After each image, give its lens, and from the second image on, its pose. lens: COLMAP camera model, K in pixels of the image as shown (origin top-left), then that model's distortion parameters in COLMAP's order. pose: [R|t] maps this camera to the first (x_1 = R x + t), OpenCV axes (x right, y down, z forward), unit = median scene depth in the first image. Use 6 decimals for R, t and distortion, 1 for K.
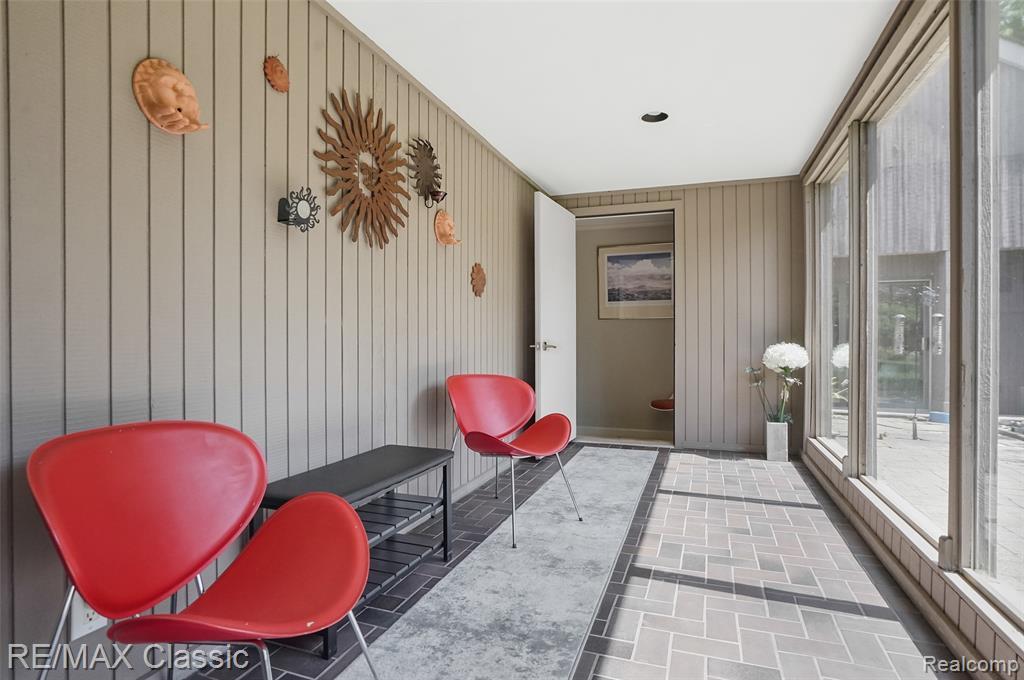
lens RADIAL K [[539.6, 0, 511.8], [0, 539.6, 340.1], [0, 0, 1]] dist [-0.002066, -0.000230]
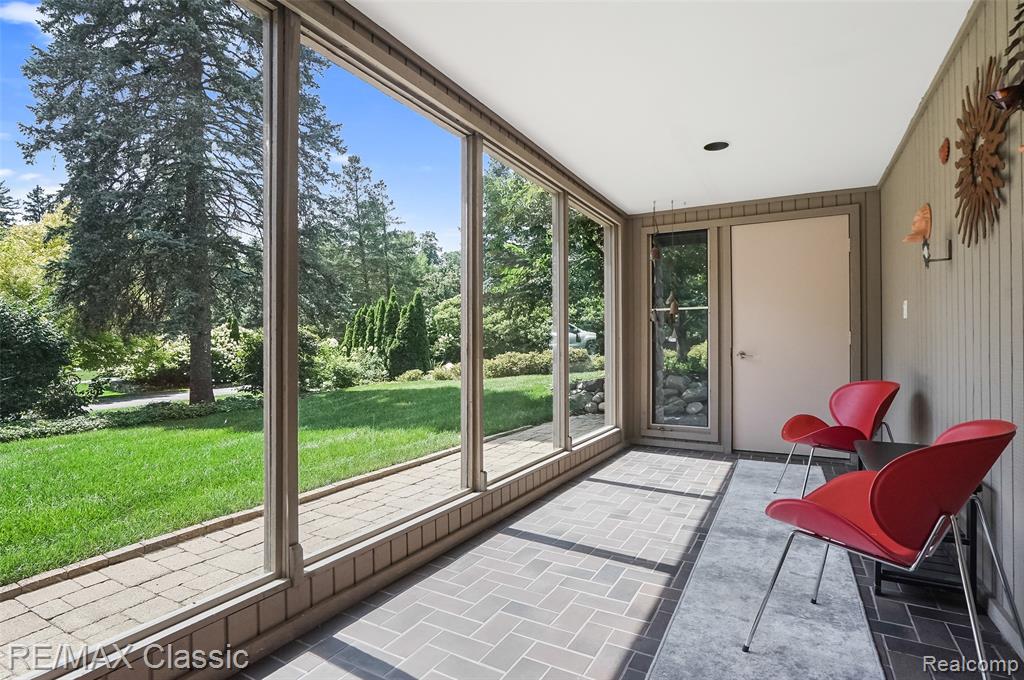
lens RADIAL K [[539.6, 0, 510.7], [0, 539.6, 340.5], [0, 0, 1]] dist [-0.002066, -0.000230]
pose [[-0.989375, -0.000915, 0.145384, 0.403625], [-0.001865, 0.999978, -0.006404, -0.022429], [-0.145375, -0.006607, -0.989355, 2.193571]]
